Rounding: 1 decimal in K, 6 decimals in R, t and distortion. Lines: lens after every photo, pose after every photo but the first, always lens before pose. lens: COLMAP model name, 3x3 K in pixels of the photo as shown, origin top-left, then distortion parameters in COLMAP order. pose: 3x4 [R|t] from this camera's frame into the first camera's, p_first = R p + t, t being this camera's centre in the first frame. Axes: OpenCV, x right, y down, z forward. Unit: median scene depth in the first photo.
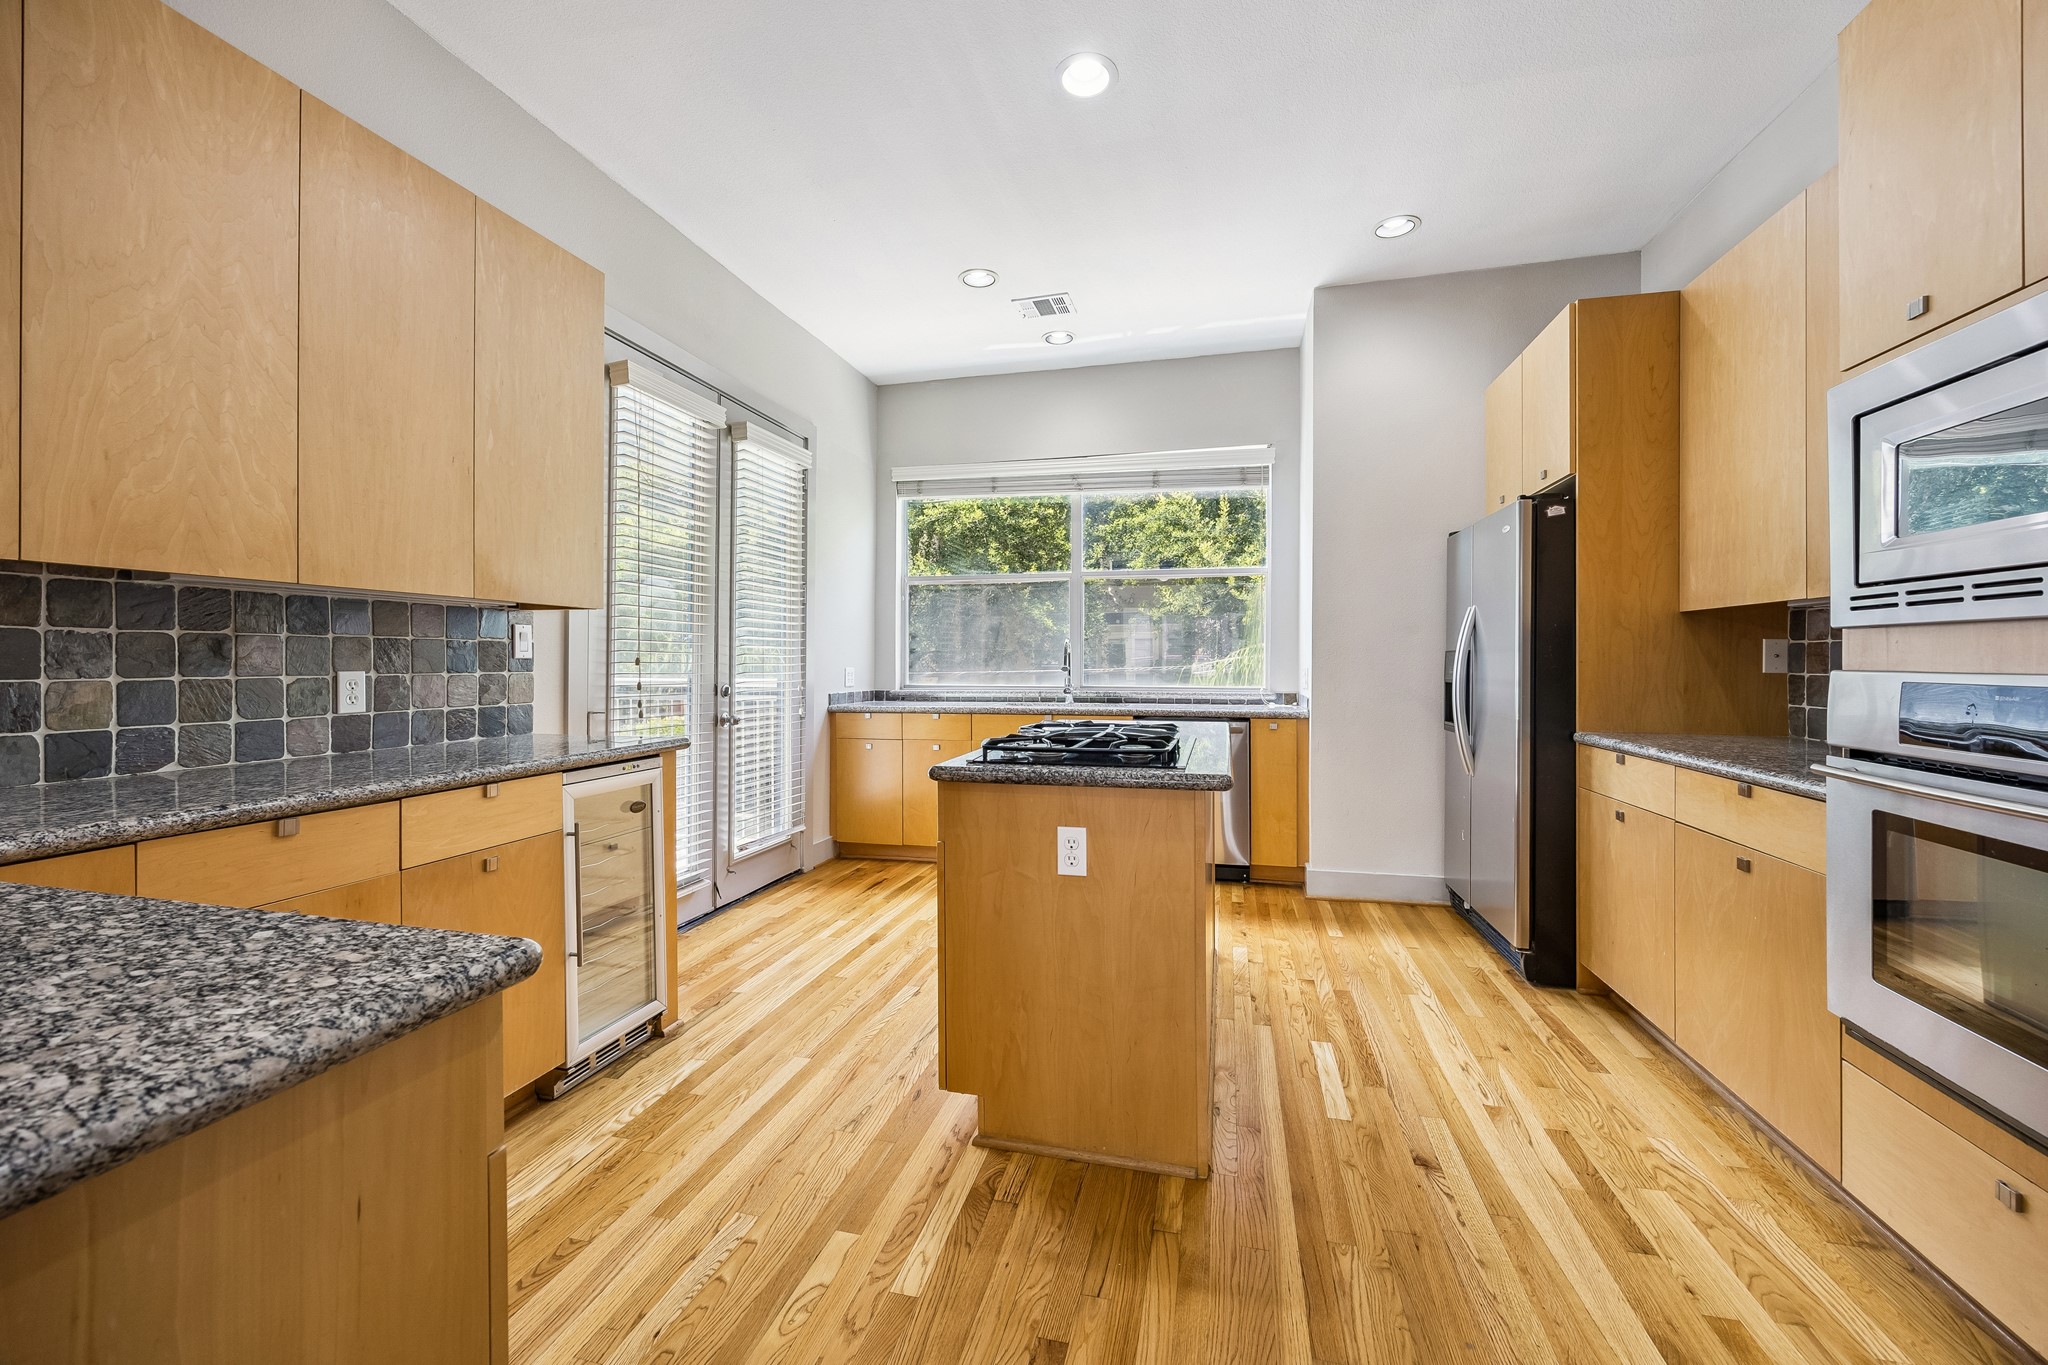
lens RADIAL K [[800.7, 0, 1024.0], [0, 800.7, 662.7], [0, 0, 1]] dist [-0.001781, 0.000193]
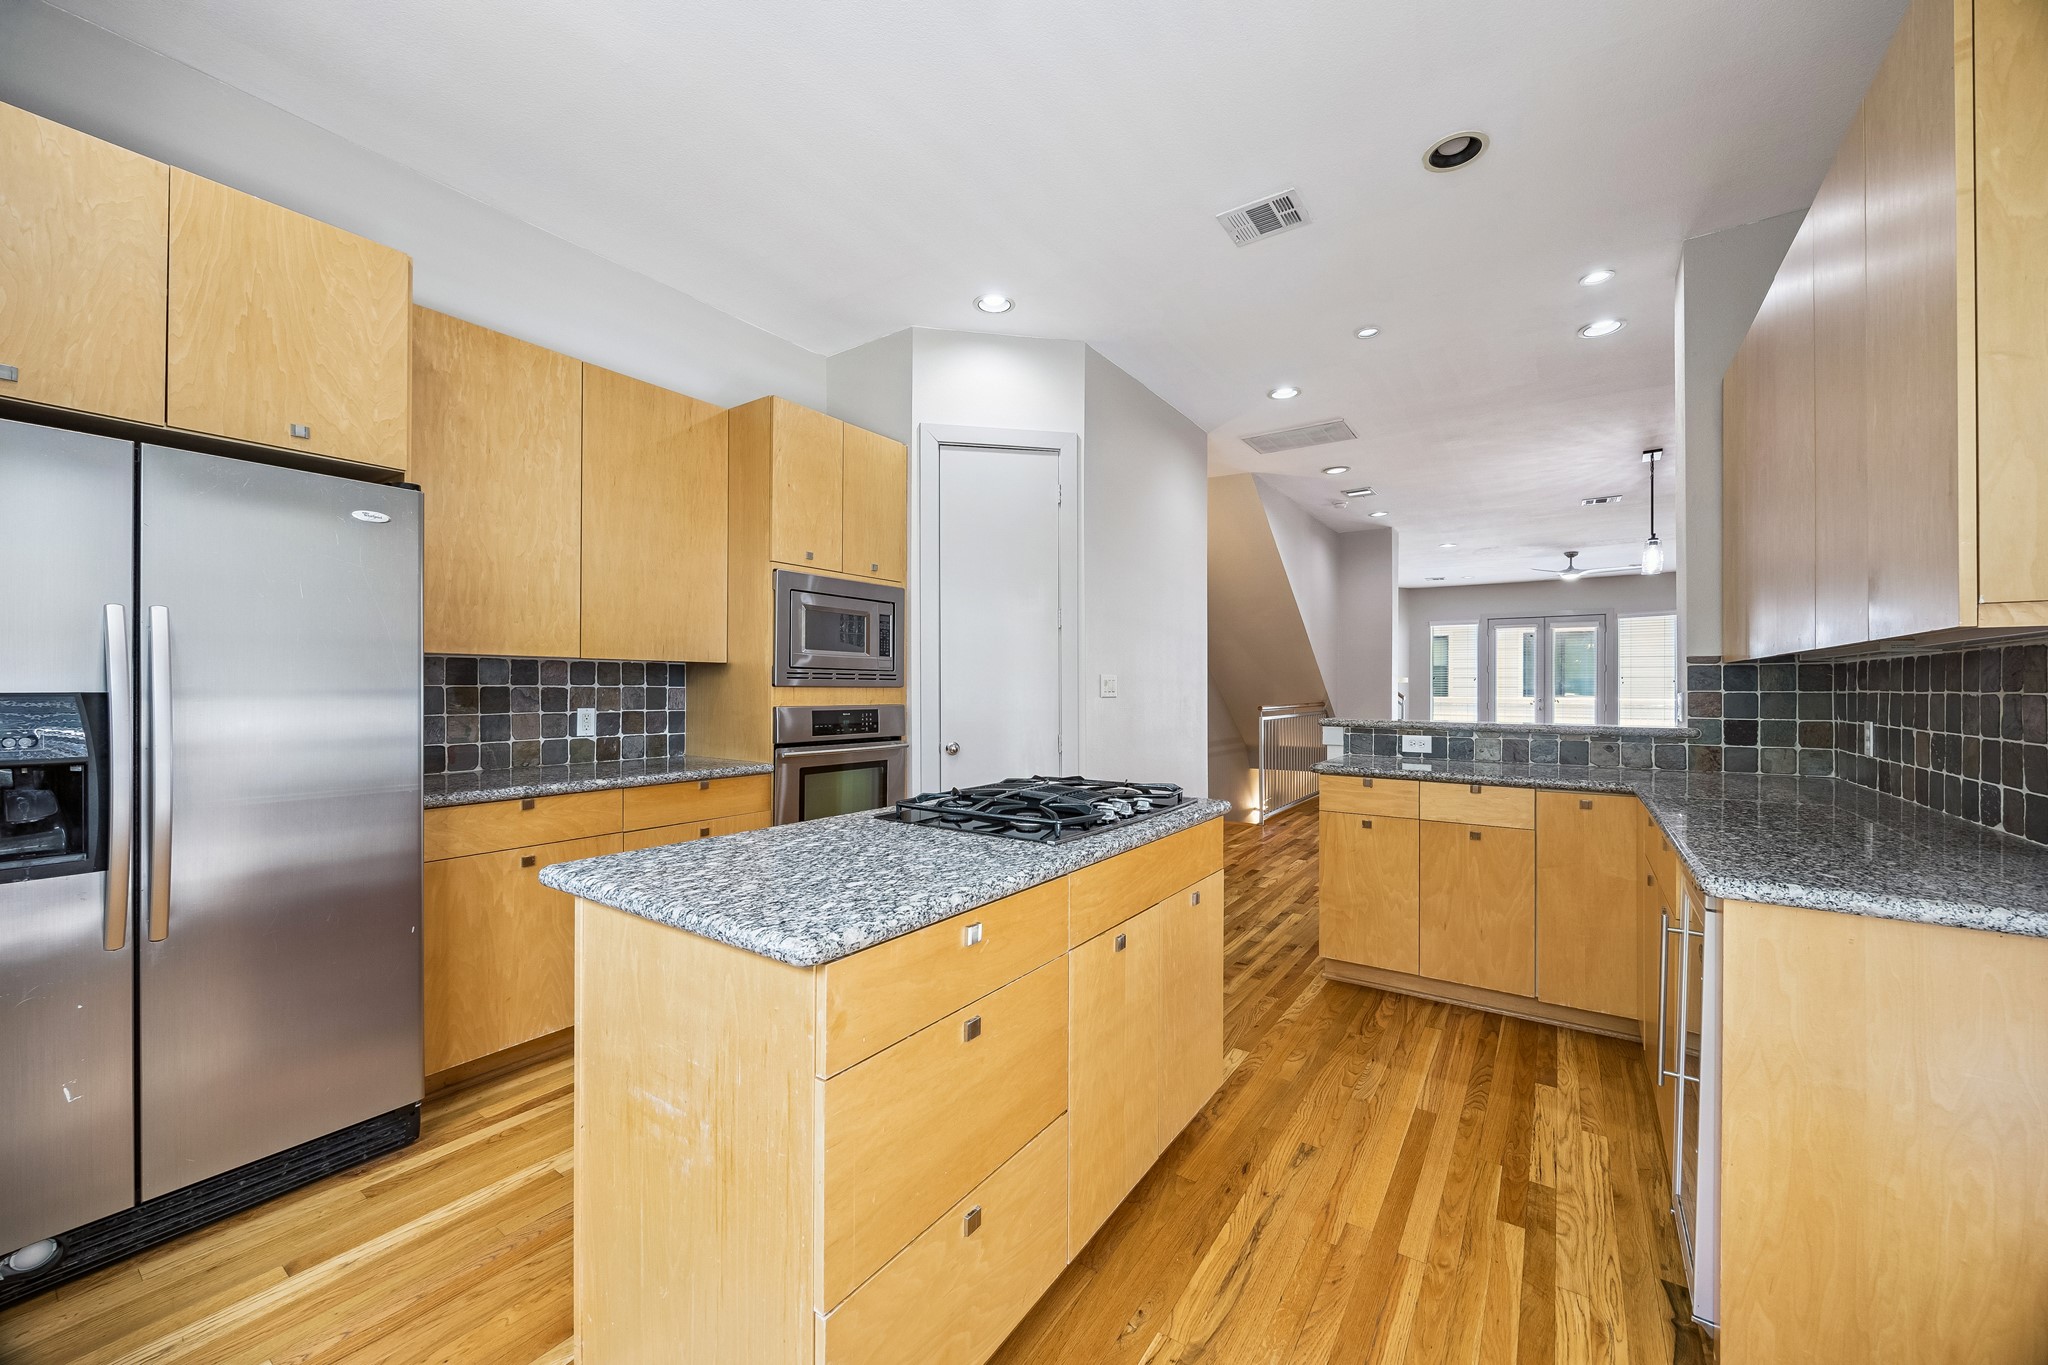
lens RADIAL K [[786.2, 0, 1038.9], [0, 786.2, 677.8], [0, 0, 1]] dist [-0.005931, -0.000217]
pose [[-0.941913, -0.001524, 0.335853, -0.178596], [-0.003984, 0.999970, -0.006634, -0.032513], [-0.335832, -0.007587, -0.941891, 1.643828]]
